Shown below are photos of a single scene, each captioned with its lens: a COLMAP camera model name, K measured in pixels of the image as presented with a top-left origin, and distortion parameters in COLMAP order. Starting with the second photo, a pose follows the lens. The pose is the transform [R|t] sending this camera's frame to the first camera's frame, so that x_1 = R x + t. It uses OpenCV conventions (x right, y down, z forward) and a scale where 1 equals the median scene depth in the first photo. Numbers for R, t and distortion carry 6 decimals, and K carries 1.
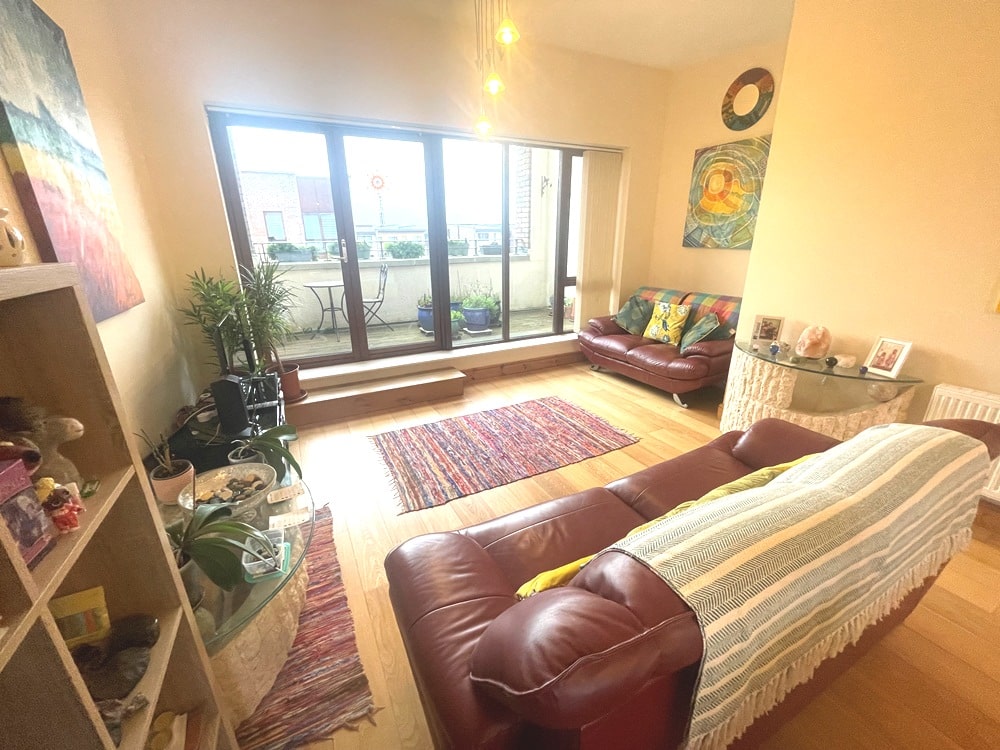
lens RADIAL K [[401.9, 0, 498.2], [0, 401.9, 376.0], [0, 0, 1]] dist [-0.006717, 0.000843]
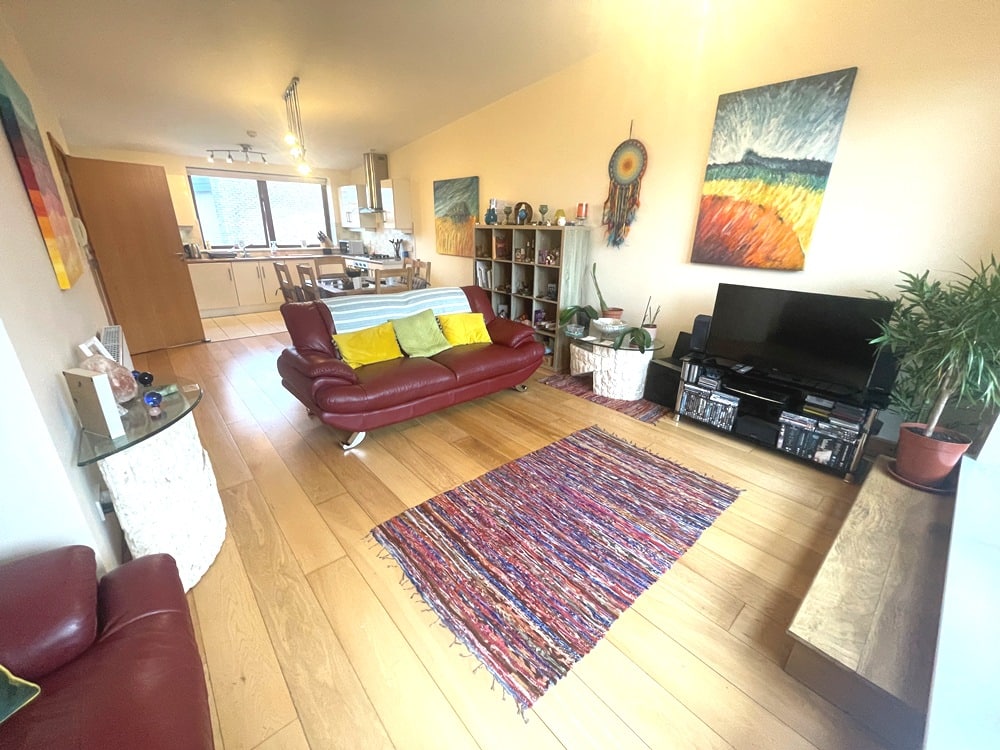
lens RADIAL K [[401.9, 0, 501.8], [0, 401.9, 372.9], [0, 0, 1]] dist [-0.006717, 0.000843]
pose [[-0.970612, 0.083505, -0.225697, 0.267137], [-0.075255, 0.785506, 0.614261, -0.452065], [0.228580, 0.613194, -0.756138, 1.368694]]
